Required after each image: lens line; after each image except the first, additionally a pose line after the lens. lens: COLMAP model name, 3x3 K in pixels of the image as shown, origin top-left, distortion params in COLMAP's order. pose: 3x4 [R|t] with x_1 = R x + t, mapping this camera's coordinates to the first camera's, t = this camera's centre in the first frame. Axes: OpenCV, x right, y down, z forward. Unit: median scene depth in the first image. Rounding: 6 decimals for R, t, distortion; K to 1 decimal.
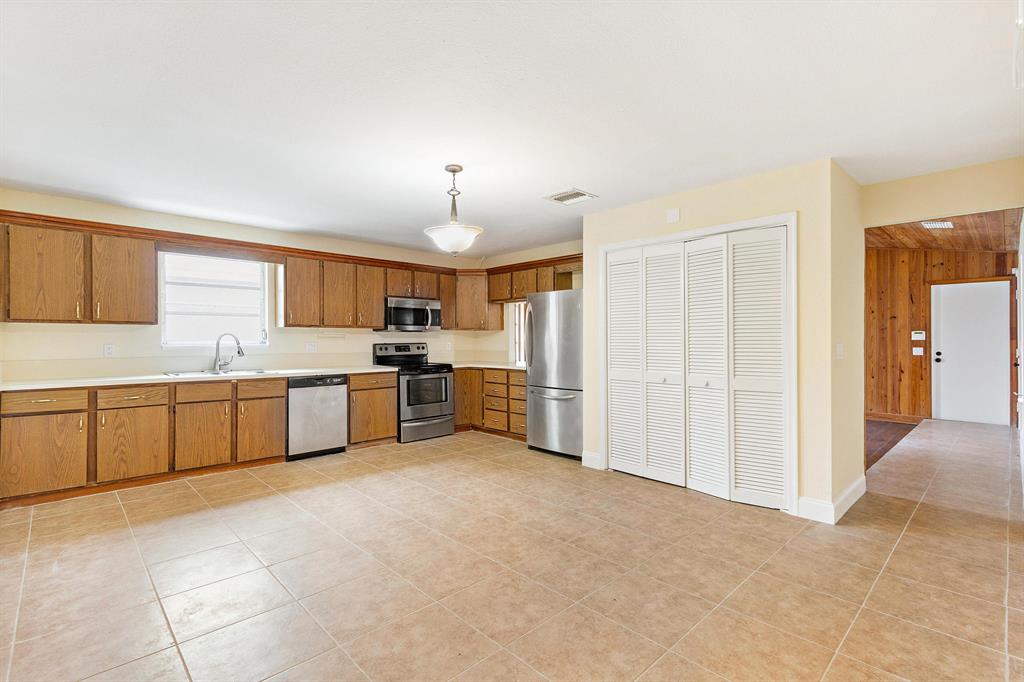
lens RADIAL K [[476.8, 0, 517.8], [0, 476.8, 342.1], [0, 0, 1]] dist [0.000895, -0.000149]
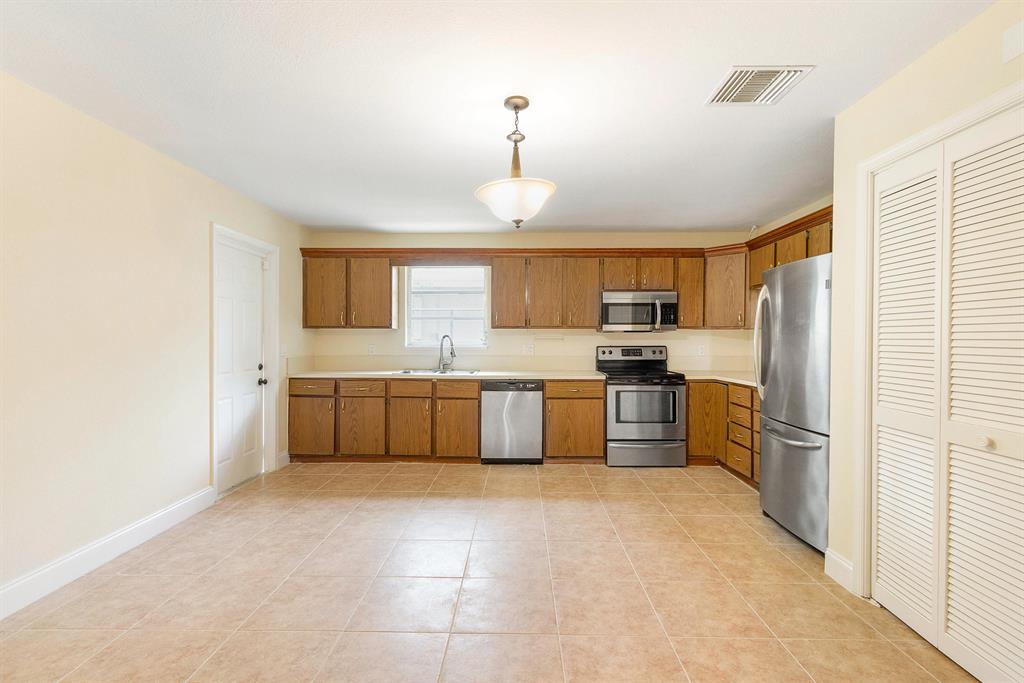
lens RADIAL K [[473.4, 0, 510.2], [0, 473.4, 348.0], [0, 0, 1]] dist [0.000653, -0.000087]
pose [[0.705072, 0.015995, -0.708955, 0.252629], [-0.006392, 0.999848, 0.016201, -0.007893], [0.709107, -0.006891, 0.705068, 0.341515]]
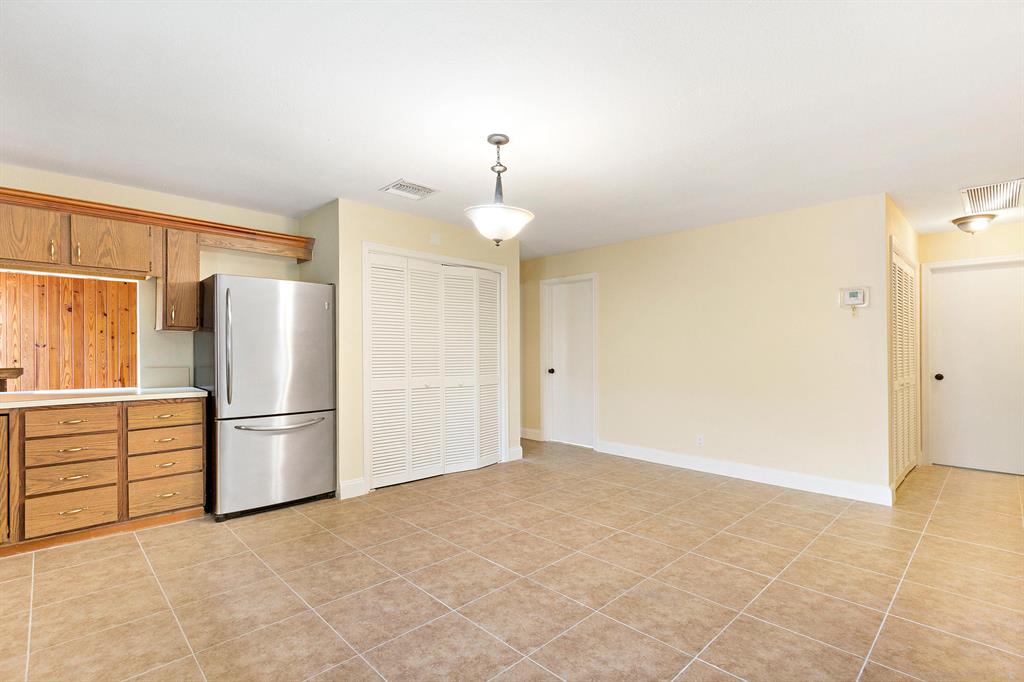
lens RADIAL K [[473.4, 0, 510.2], [0, 473.4, 347.5], [0, 0, 1]] dist [0.000653, -0.000087]
pose [[-0.003220, 0.009548, 0.999949, -0.661515], [0.005494, 0.999939, -0.009530, 0.004227], [-0.999980, 0.005463, -0.003272, 0.681148]]
